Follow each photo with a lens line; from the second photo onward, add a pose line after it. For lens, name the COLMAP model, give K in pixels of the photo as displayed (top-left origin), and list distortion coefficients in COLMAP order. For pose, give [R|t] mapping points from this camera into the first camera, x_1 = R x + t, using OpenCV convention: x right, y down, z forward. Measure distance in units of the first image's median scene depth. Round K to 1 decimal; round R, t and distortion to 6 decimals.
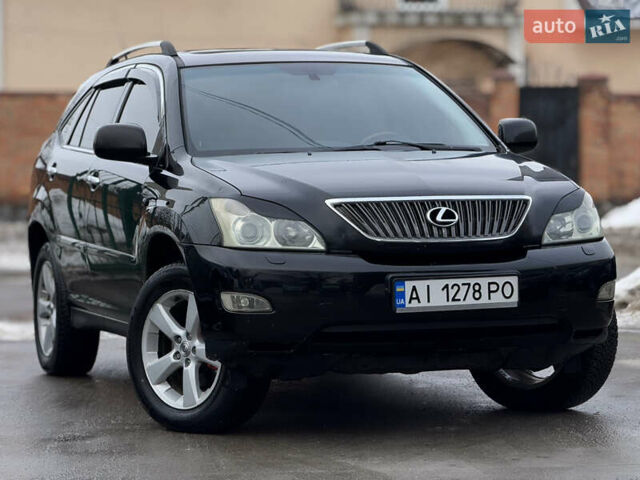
lens RADIAL K [[2300.2, 0, 320.0], [0, 2300.2, 240.0], [0, 0, 1]] dist [0.279218, -0.079741]
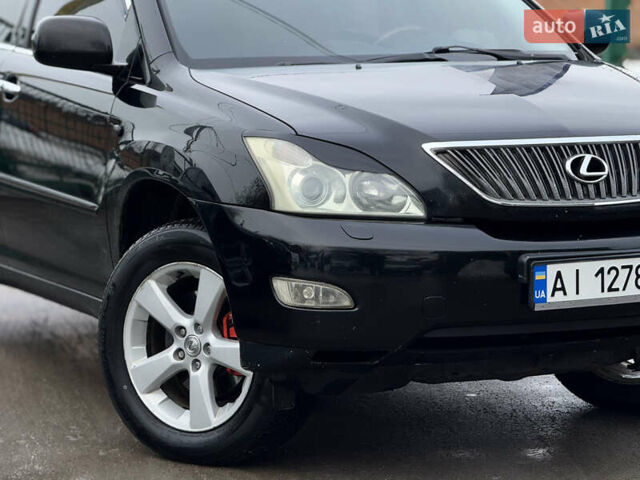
lens RADIAL K [[2300.2, 0, 320.0], [0, 2300.2, 240.0], [0, 0, 1]] dist [0.279218, -0.079741]
pose [[0.989827, -0.002730, 0.142250, -0.126881], [-0.007901, 0.997218, 0.074118, -0.039700], [-0.142057, -0.074488, 0.987052, 0.317483]]
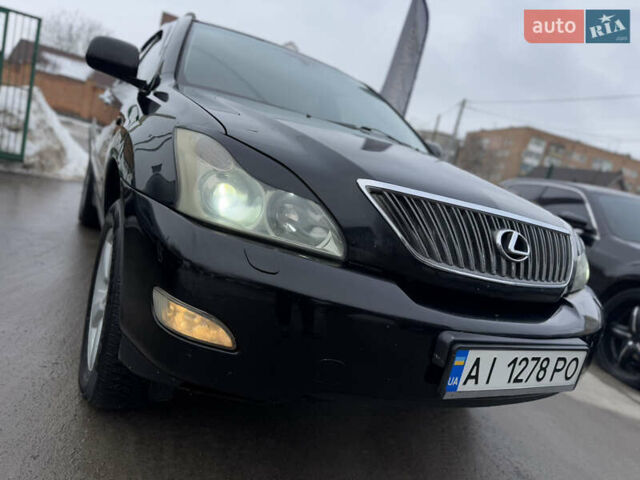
lens RADIAL K [[456.7, 0, 320.0], [0, 456.7, 240.0], [0, 0, 1]] dist [0.004556, -0.005191]
pose [[0.951311, 0.222453, 0.213360, -0.030167], [-0.250238, 0.961542, 0.113218, -0.012628], [-0.179968, -0.161096, 0.970391, 0.878906]]
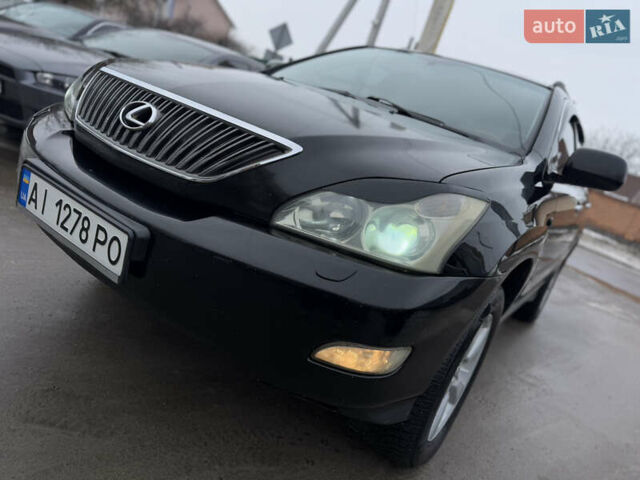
lens RADIAL K [[456.7, 0, 320.0], [0, 456.7, 240.0], [0, 0, 1]] dist [0.004556, -0.005191]
pose [[0.570728, 0.399715, -0.717284, 0.193695], [-0.351670, 0.908342, 0.226368, -0.025928], [0.742022, 0.123053, 0.658985, 0.955197]]
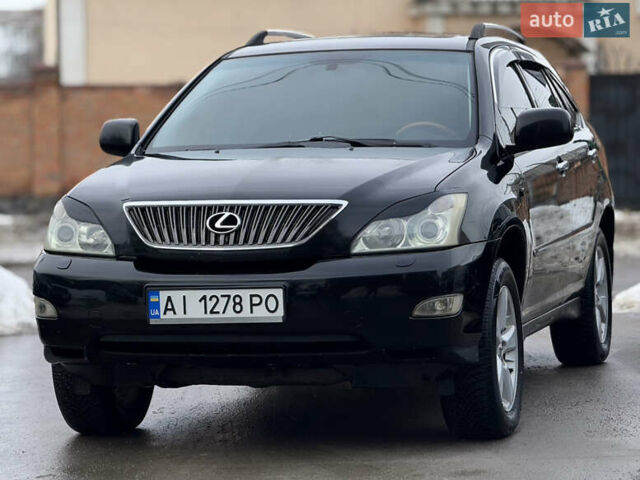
lens RADIAL K [[2399.0, 0, 320.0], [0, 2399.0, 240.0], [0, 0, 1]] dist [0.174706, 0.030965]
pose [[0.843021, 0.020160, -0.537503, 0.610121], [-0.009913, 0.999710, 0.021947, -0.024874], [0.537789, -0.013174, 0.842976, 0.198736]]
